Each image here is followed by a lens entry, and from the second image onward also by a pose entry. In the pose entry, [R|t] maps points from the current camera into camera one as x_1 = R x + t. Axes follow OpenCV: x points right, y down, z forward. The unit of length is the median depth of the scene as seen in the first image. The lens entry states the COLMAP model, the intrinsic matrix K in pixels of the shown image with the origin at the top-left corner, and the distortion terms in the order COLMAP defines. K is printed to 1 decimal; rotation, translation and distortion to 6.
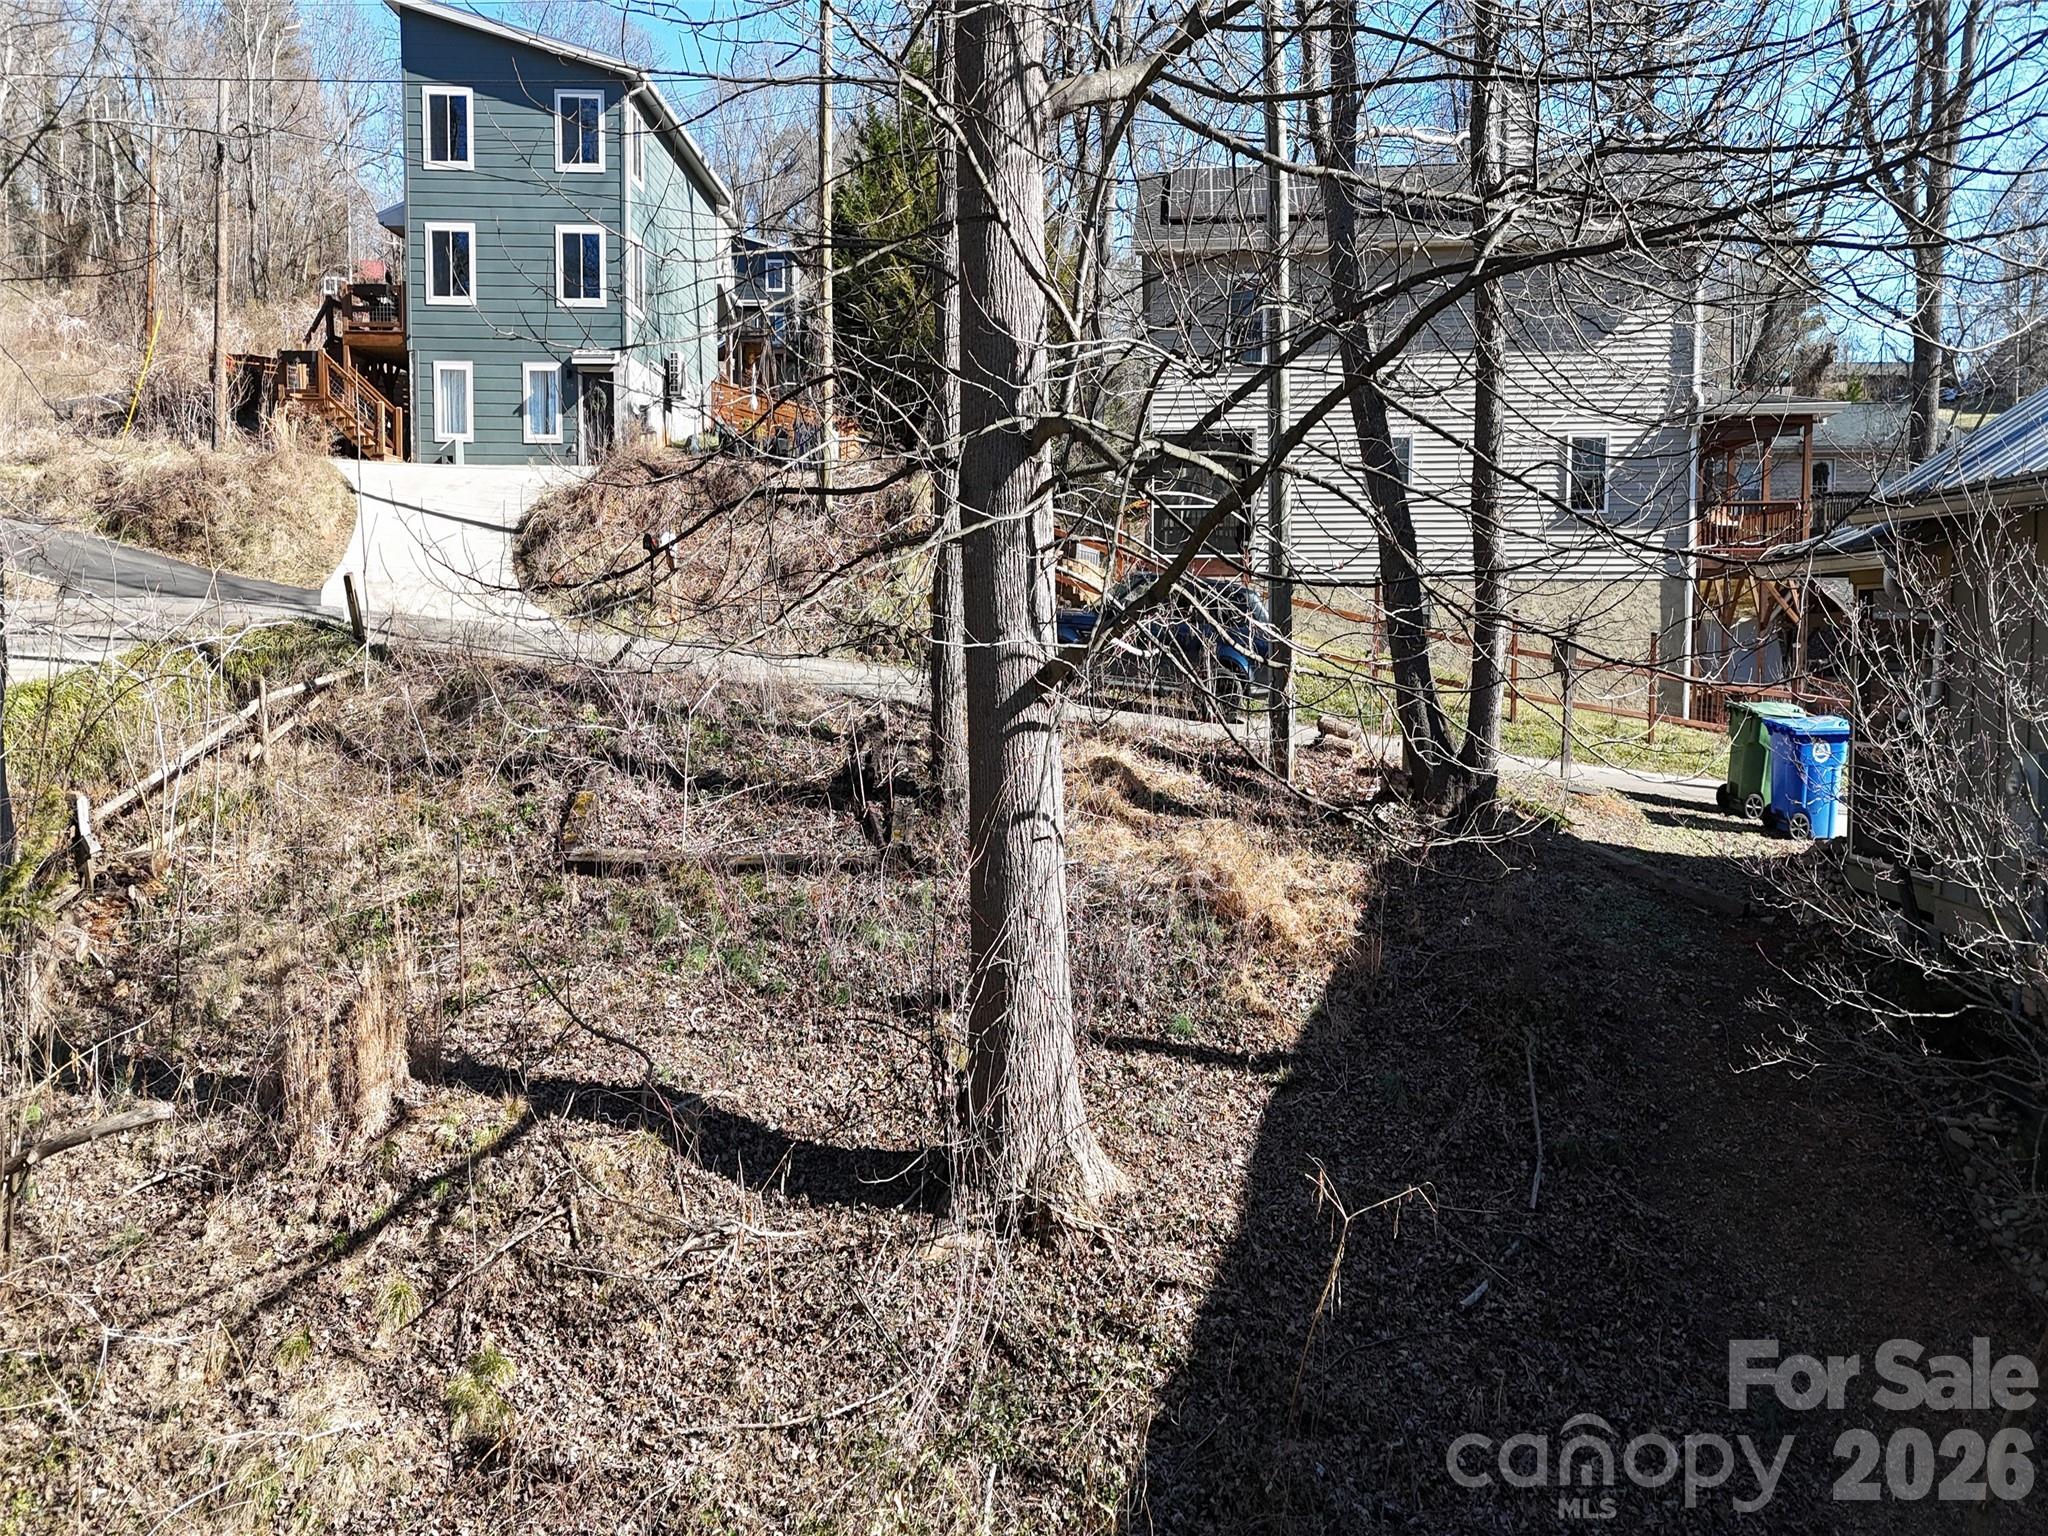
lens RADIAL K [[1694.5, 0, 1026.9], [0, 1694.5, 714.7], [0, 0, 1]] dist [0.065366, -0.052452]
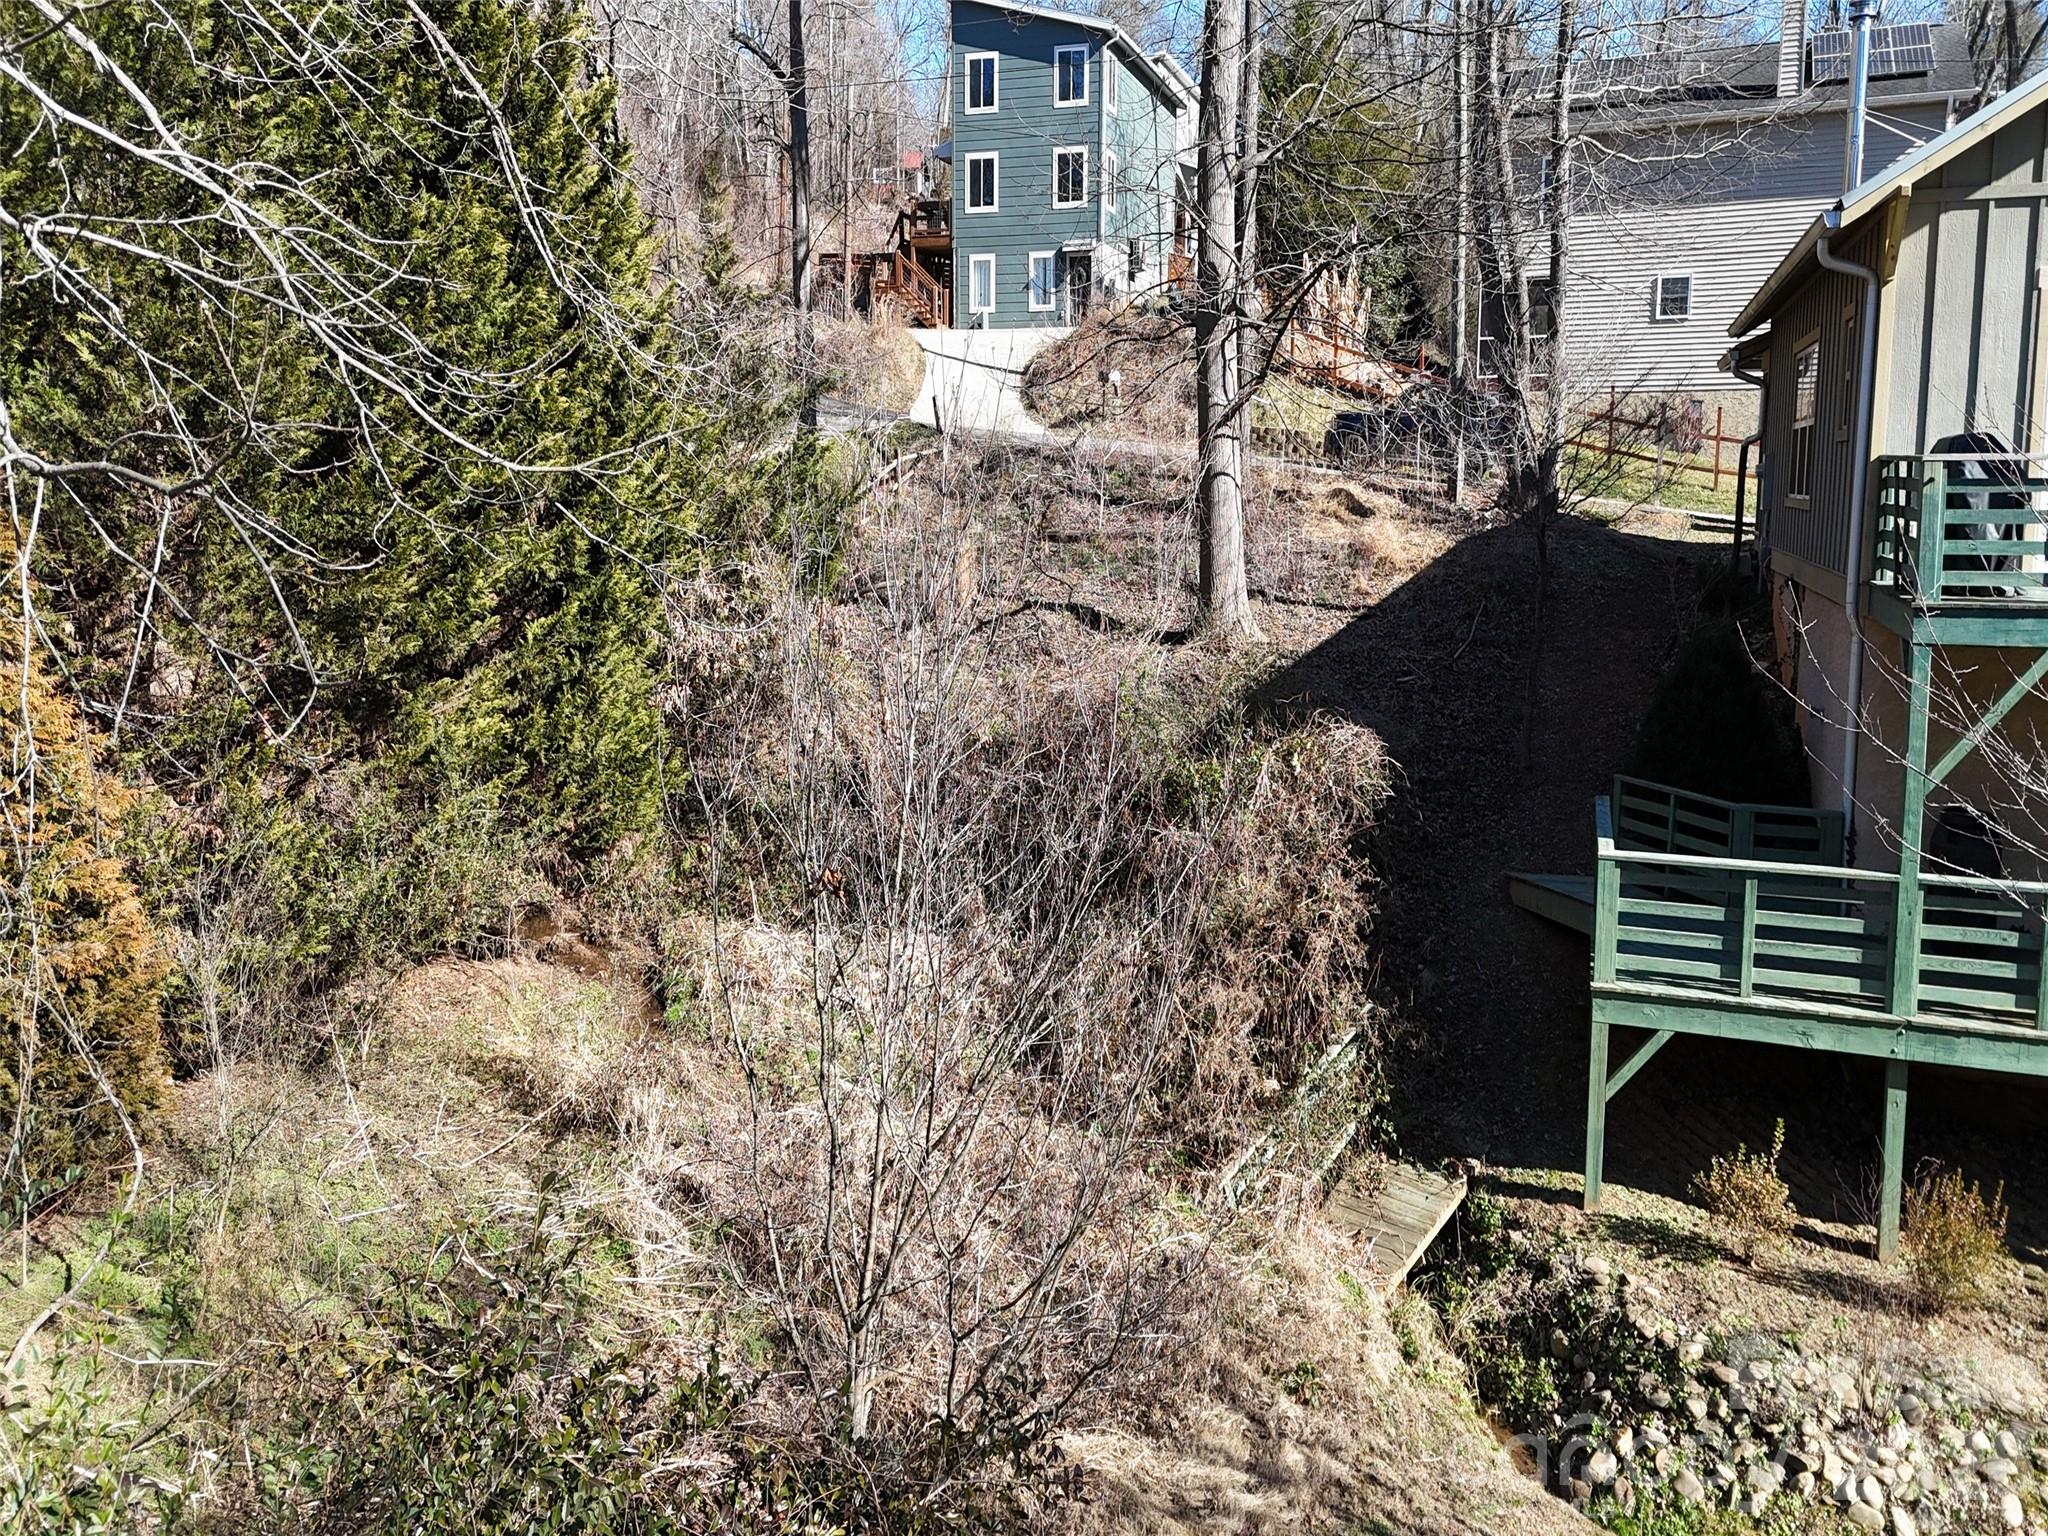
lens RADIAL K [[1612.1, 0, 986.3], [0, 1612.1, 765.5], [0, 0, 1]] dist [0.080492, -0.098251]
pose [[0.951236, 0.045014, -0.305163, 0.099676], [-0.006241, 0.991901, 0.126859, 0.044110], [0.308402, -0.118768, 0.943813, -0.327445]]
